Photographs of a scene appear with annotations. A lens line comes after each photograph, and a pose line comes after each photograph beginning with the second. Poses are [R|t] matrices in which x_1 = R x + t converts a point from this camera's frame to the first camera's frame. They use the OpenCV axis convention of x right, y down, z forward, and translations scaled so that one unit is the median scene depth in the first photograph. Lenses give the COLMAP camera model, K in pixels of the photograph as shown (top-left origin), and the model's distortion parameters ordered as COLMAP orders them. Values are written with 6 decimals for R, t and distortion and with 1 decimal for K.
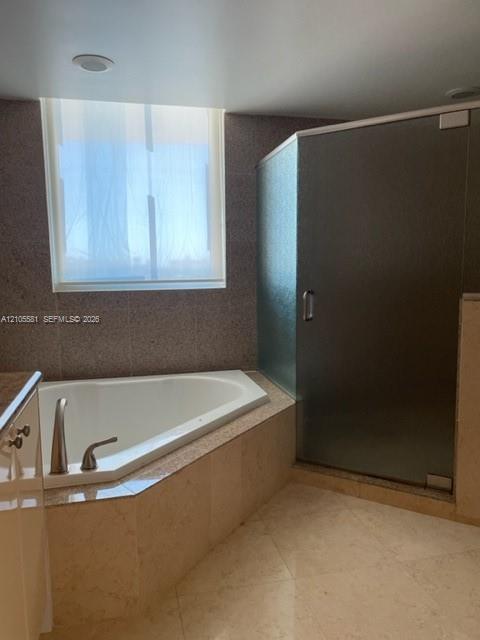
lens RADIAL K [[484.2, 0, 225.3], [0, 484.2, 322.5], [0, 0, 1]] dist [0.039553, -0.004430]
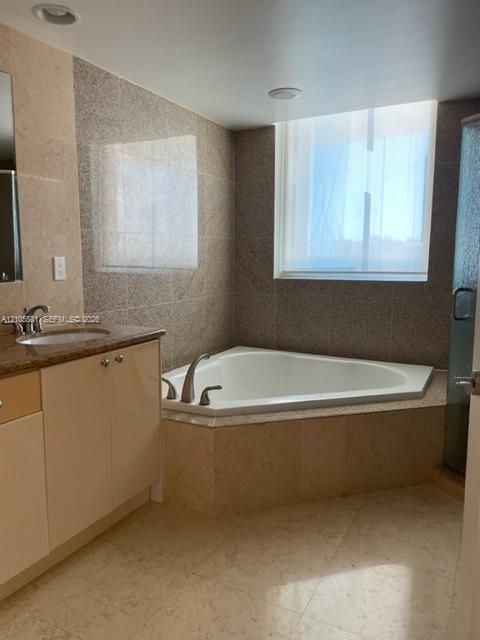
lens RADIAL K [[486.3, 0, 240.0], [0, 486.3, 320.0], [0, 0, 1]] dist [-0.002624, -0.002421]
pose [[0.742799, 0.096692, -0.662495, 0.395552], [-0.086532, 0.995082, 0.048213, -0.008539], [0.663899, 0.021514, 0.747513, 0.016782]]
